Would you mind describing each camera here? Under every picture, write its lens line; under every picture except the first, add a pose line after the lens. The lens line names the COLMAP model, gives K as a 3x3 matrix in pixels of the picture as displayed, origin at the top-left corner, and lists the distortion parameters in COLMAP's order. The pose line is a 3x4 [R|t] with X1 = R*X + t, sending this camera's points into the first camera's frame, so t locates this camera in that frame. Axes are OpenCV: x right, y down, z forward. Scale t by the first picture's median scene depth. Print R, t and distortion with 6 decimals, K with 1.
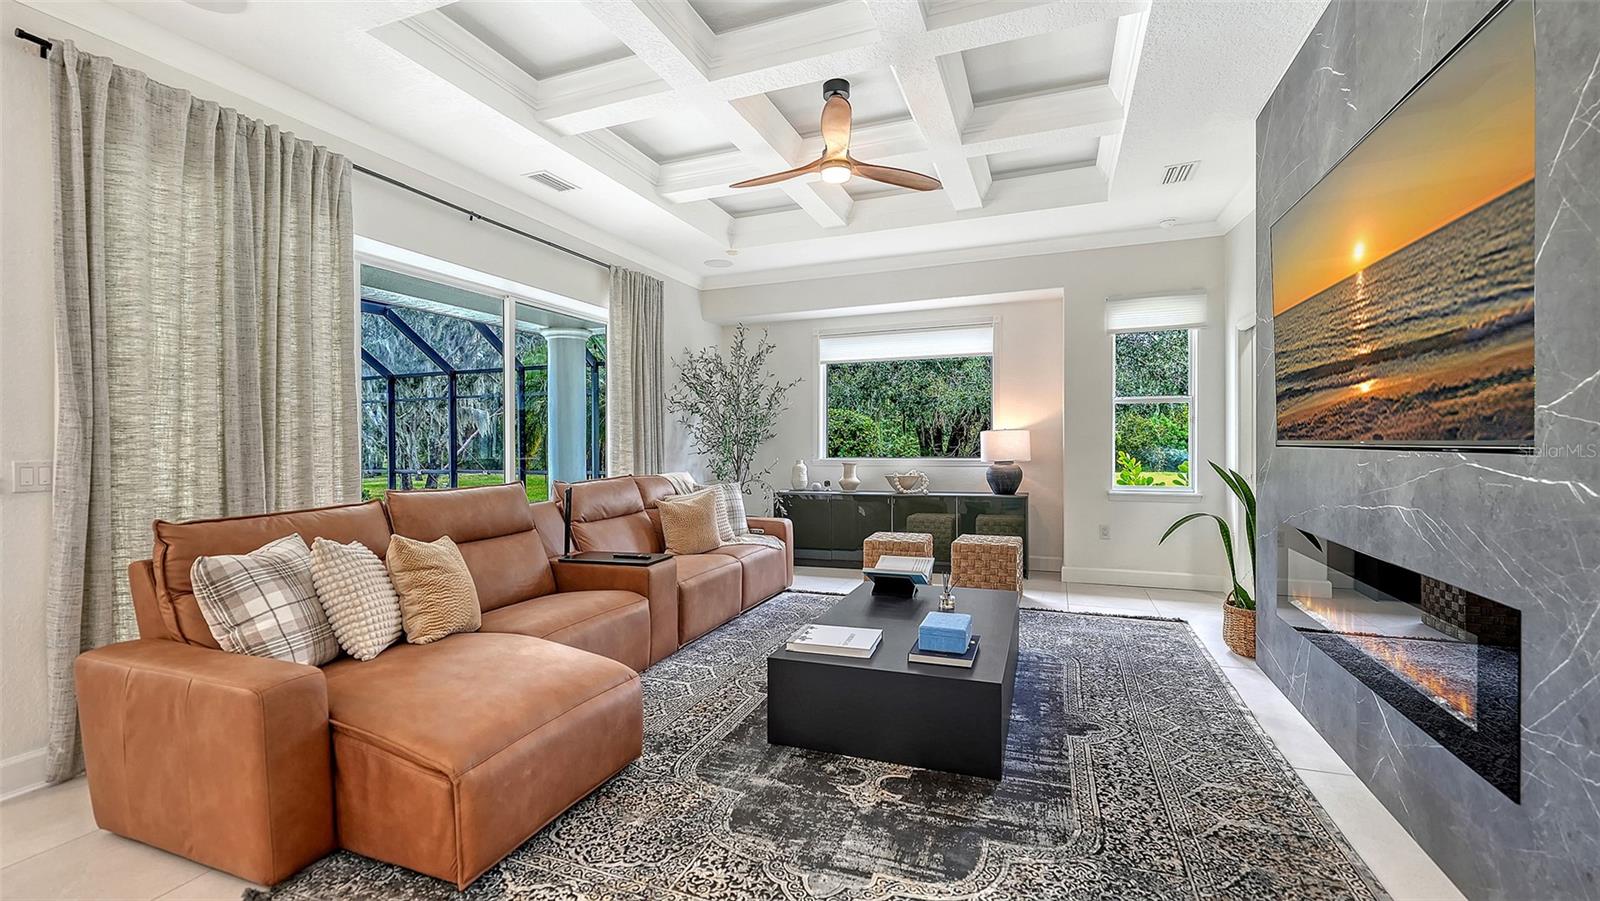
lens RADIAL K [[672.2, 0, 800.0], [0, 672.2, 450.5], [0, 0, 1]] dist [0.000382, 0.000108]
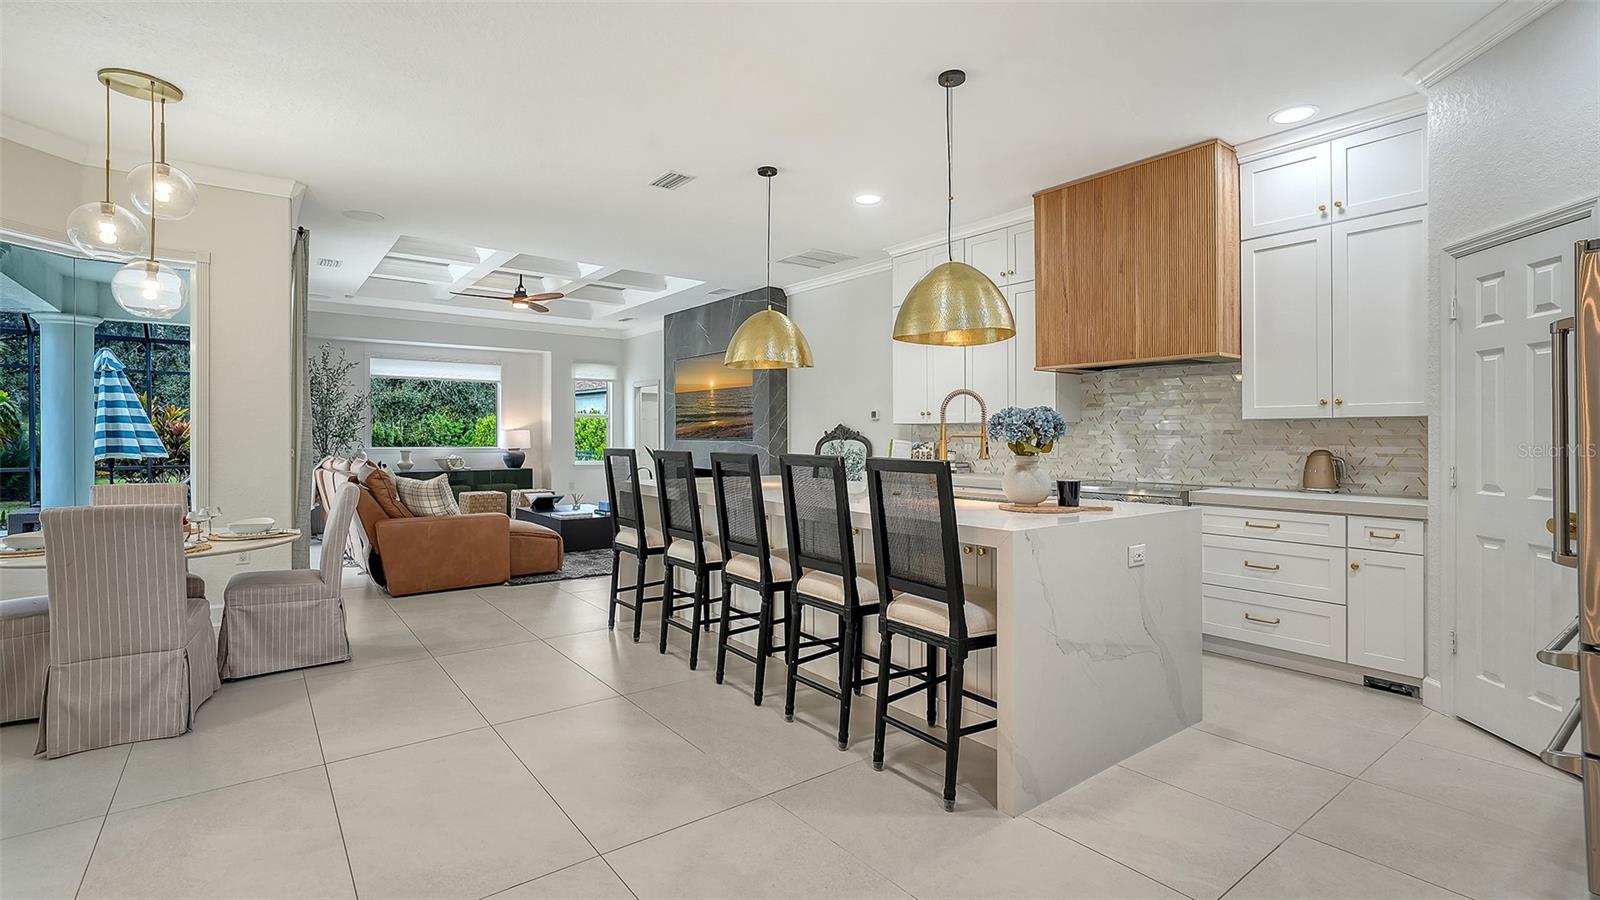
lens RADIAL K [[736.6, 0, 803.9], [0, 736.6, 434.1], [0, 0, 1]] dist [-0.001118, -0.000197]
pose [[0.524644, 0.015761, 0.851176, -2.542724], [0.000855, 0.999818, -0.019040, 0.045759], [-0.851321, 0.010717, 0.524535, -1.654933]]
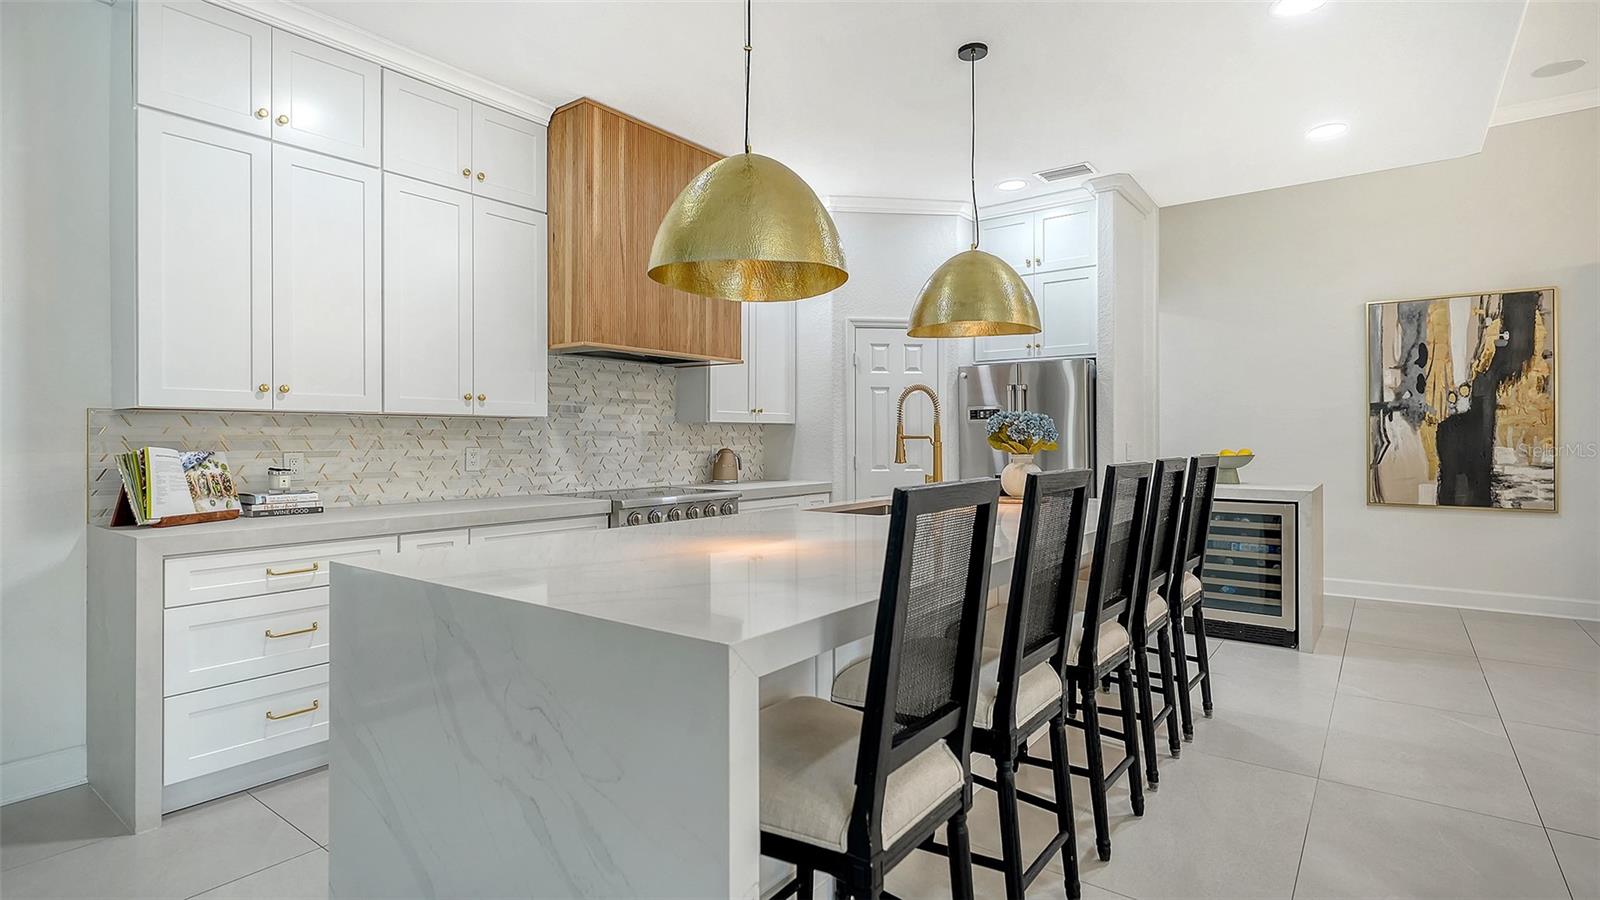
lens RADIAL K [[783.0, 0, 800.3], [0, 783.0, 435.6], [0, 0, 1]] dist [-0.001585, -0.000580]
pose [[-0.959697, 0.016290, 0.280565, -1.056800], [0.017530, 0.999845, 0.001911, 0.007775], [-0.280491, 0.006752, -0.959833, 0.636718]]
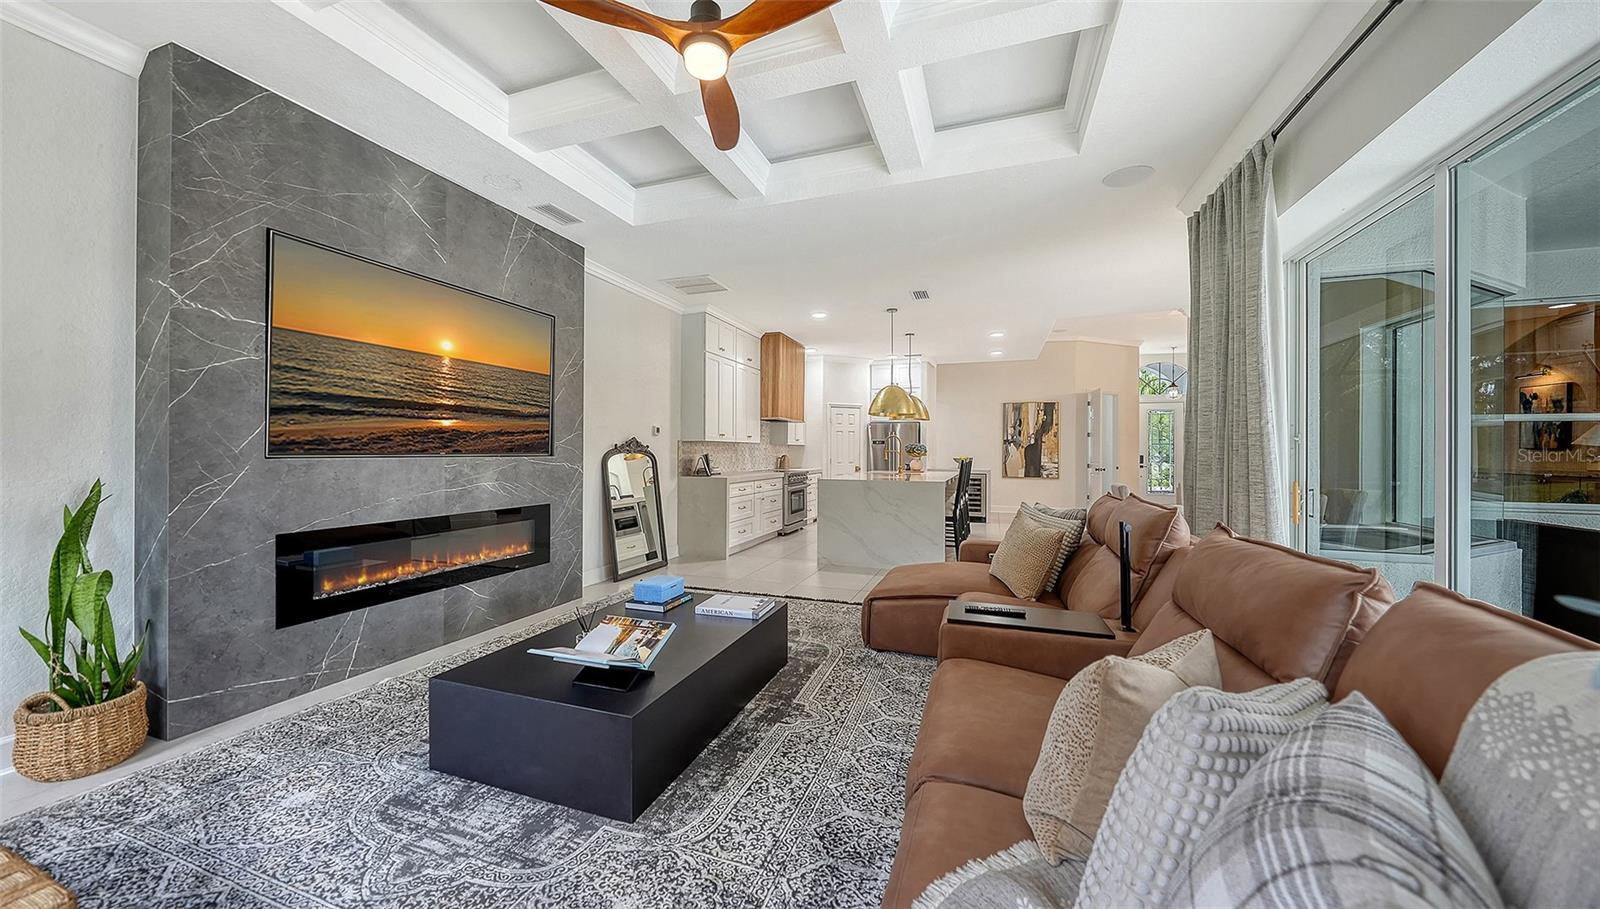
lens RADIAL K [[578.9, 0, 793.5], [0, 578.9, 447.0], [0, 0, 1]] dist [0.000239, 0.000015]
pose [[-0.999643, 0.007440, -0.025679, -0.043862], [0.007347, 0.999966, 0.003719, -0.033166], [0.025706, 0.003529, -0.999663, 2.941001]]
